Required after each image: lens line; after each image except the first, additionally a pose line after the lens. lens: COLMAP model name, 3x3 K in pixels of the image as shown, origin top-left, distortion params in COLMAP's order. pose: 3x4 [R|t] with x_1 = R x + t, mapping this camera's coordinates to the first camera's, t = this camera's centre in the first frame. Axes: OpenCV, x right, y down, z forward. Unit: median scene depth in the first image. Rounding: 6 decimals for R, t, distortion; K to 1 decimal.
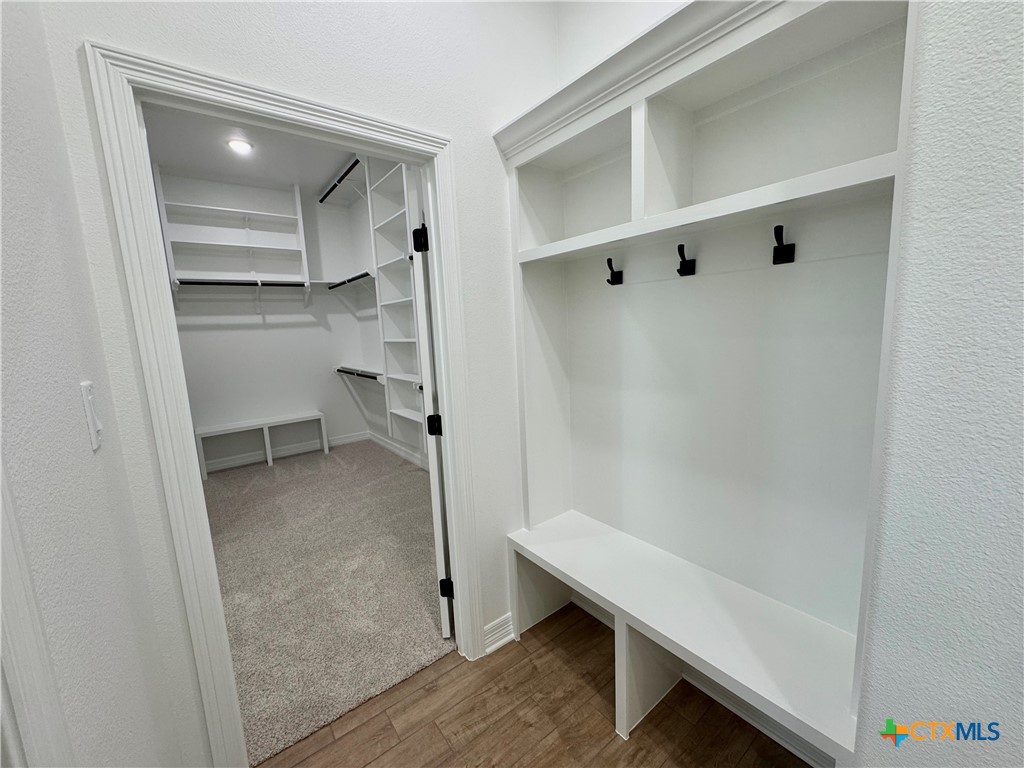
lens RADIAL K [[407.7, 0, 510.4], [0, 407.7, 386.9], [0, 0, 1]] dist [-0.003798, 0.000968]
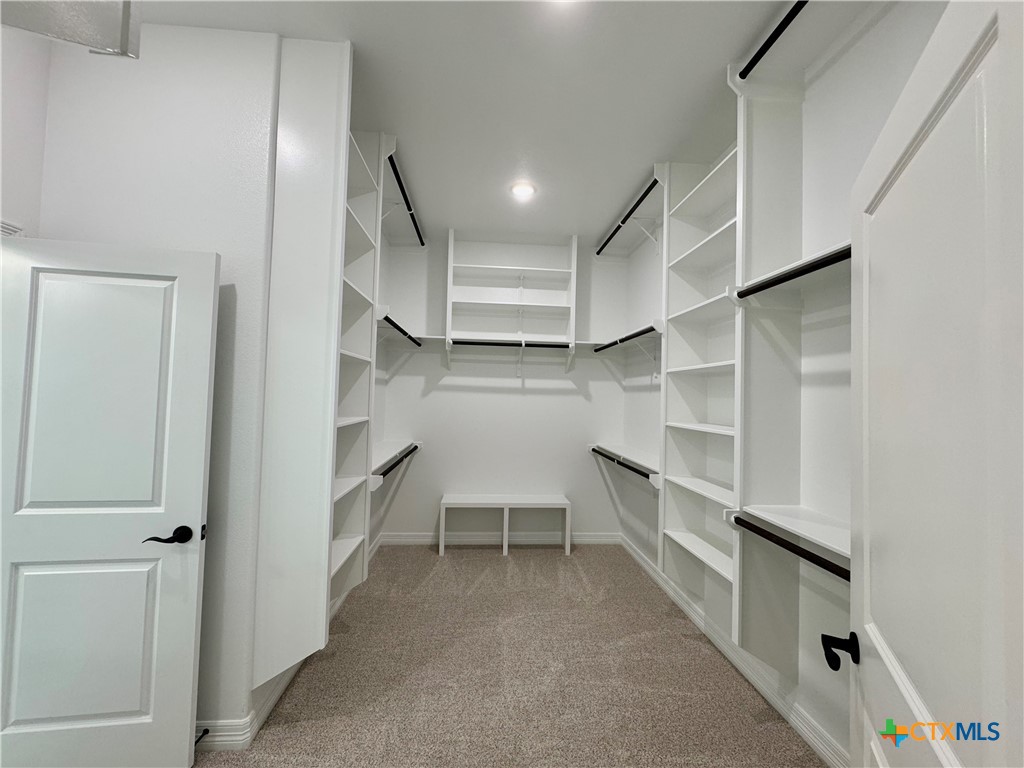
lens RADIAL K [[407.7, 0, 513.8], [0, 407.7, 383.4], [0, 0, 1]] dist [-0.003798, 0.000968]
pose [[0.833307, 0.048560, -0.550673, -0.131011], [-0.143333, 0.981048, -0.130388, -0.047094], [0.533905, 0.187583, 0.824474, 0.255058]]
